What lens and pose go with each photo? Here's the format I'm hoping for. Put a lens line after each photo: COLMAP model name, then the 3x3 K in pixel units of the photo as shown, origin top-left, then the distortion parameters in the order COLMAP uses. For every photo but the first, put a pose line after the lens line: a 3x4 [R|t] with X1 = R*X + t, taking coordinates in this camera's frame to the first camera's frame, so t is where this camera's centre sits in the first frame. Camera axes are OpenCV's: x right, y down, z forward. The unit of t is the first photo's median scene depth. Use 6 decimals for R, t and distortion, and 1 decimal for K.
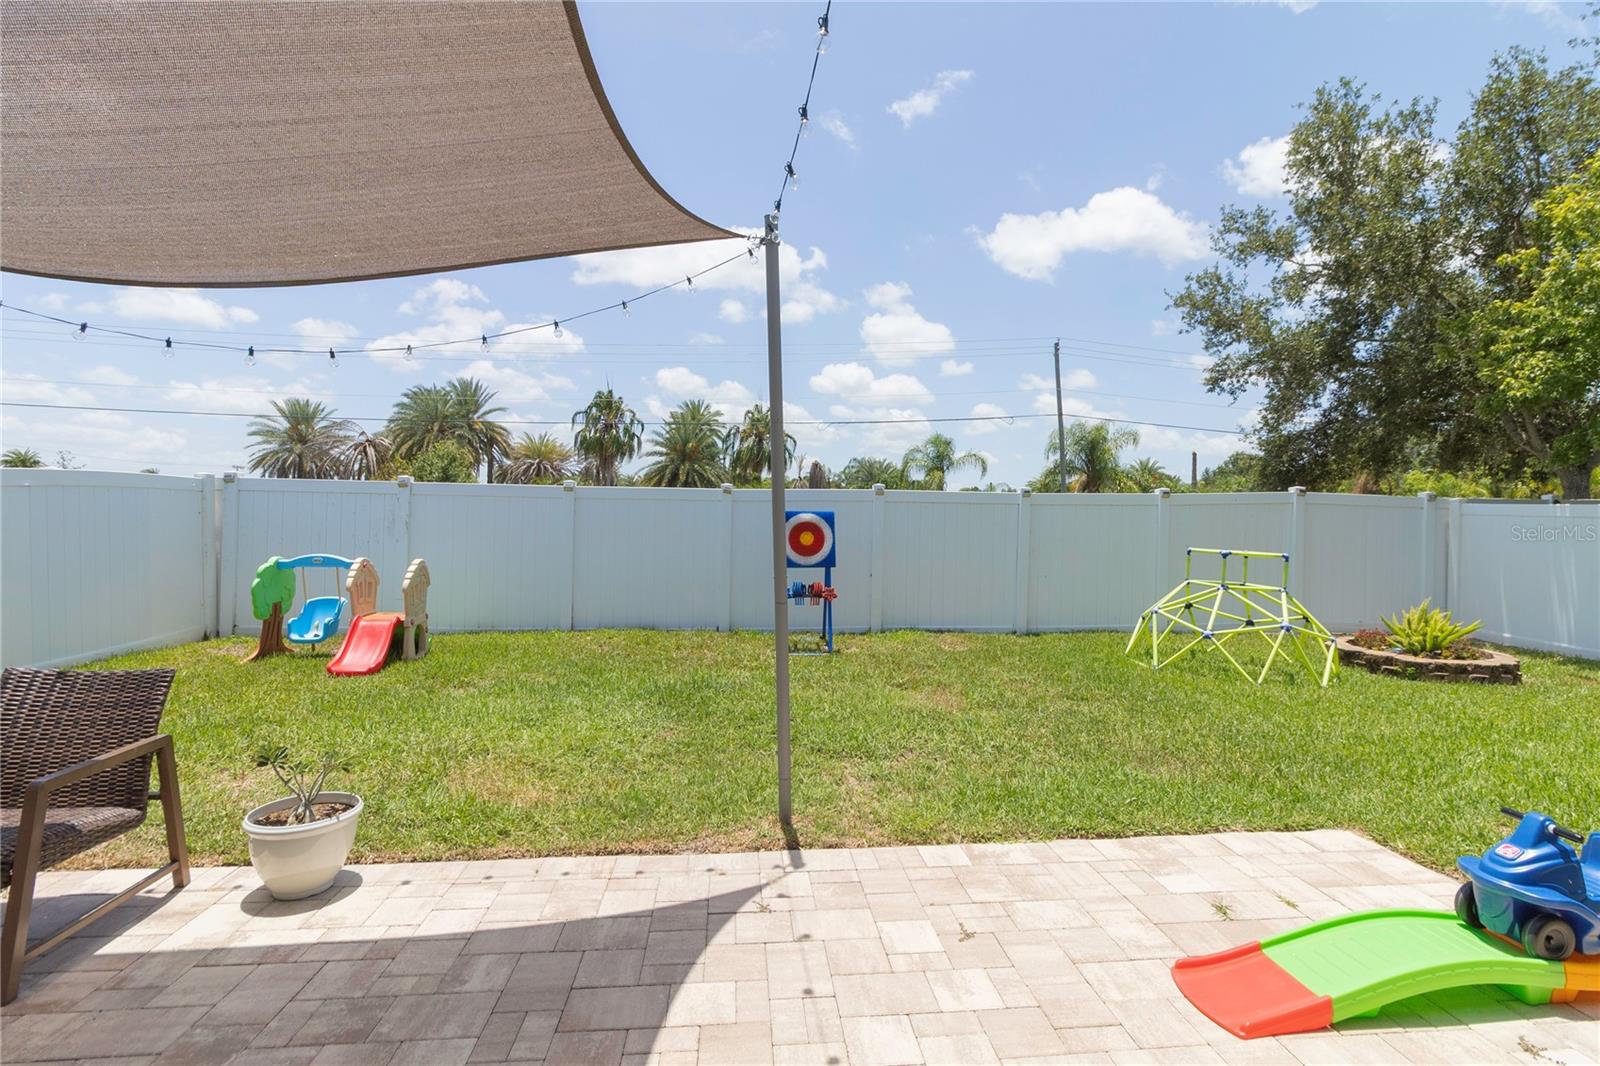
lens RADIAL K [[732.3, 0, 802.4], [0, 732.3, 531.1], [0, 0, 1]] dist [0.011089, 0.000234]
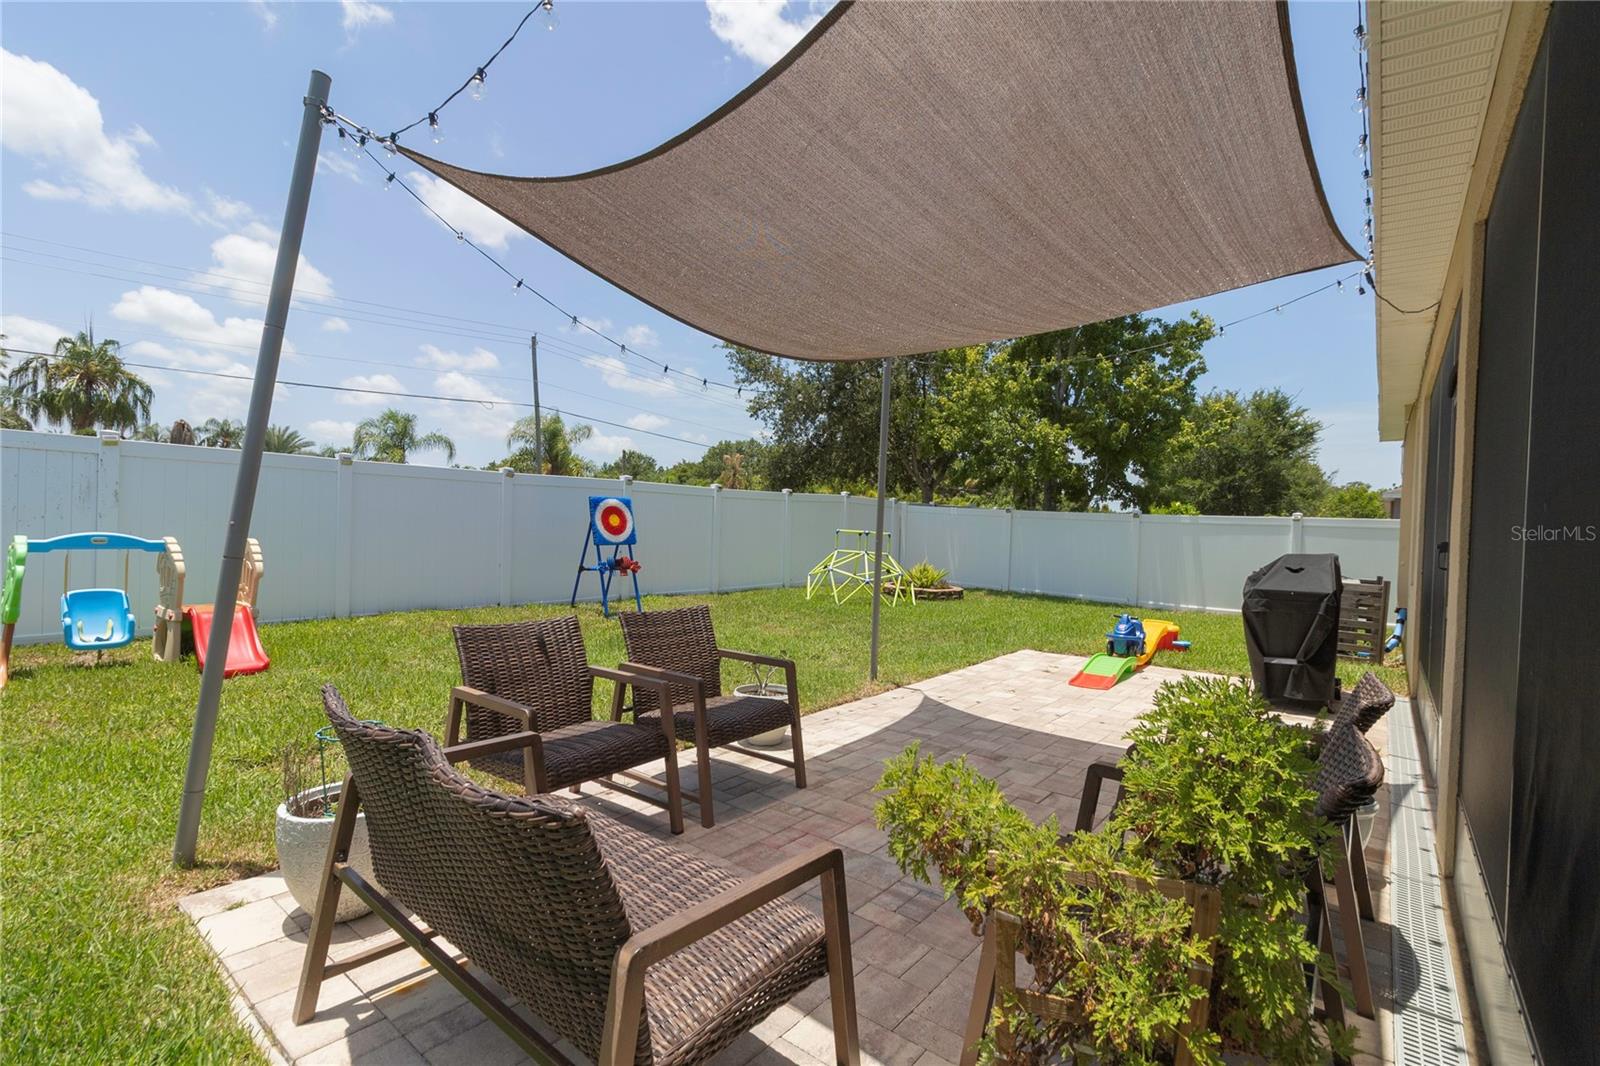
lens RADIAL K [[732.3, 0, 797.1], [0, 732.3, 536.2], [0, 0, 1]] dist [0.011089, 0.000234]
pose [[0.707307, -0.001543, 0.706905, -0.534050], [-0.016565, 0.999687, 0.018756, 0.007085], [-0.706712, -0.024976, 0.707060, -0.042552]]
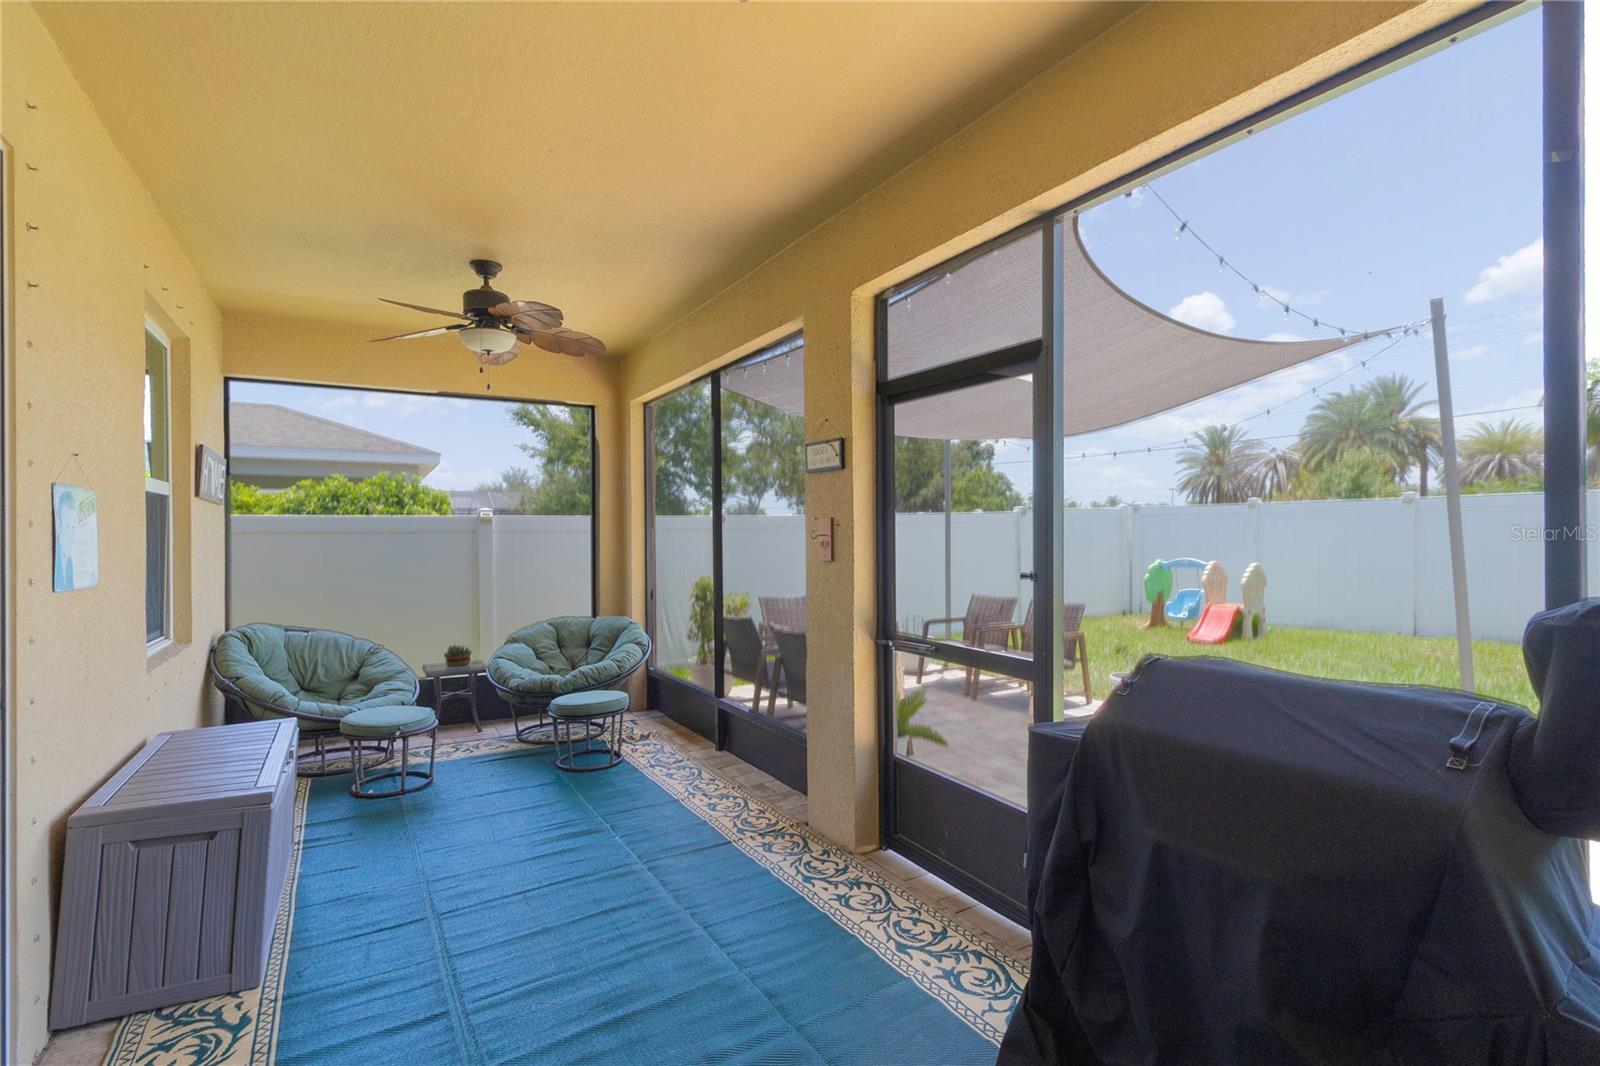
lens RADIAL K [[732.3, 0, 802.1], [0, 732.3, 538.4], [0, 0, 1]] dist [0.011089, 0.000234]
pose [[0.430612, -0.011260, -0.902467, 0.240535], [0.002678, 0.999934, -0.011198, 0.004686], [0.902533, 0.002405, 0.430614, -0.221457]]
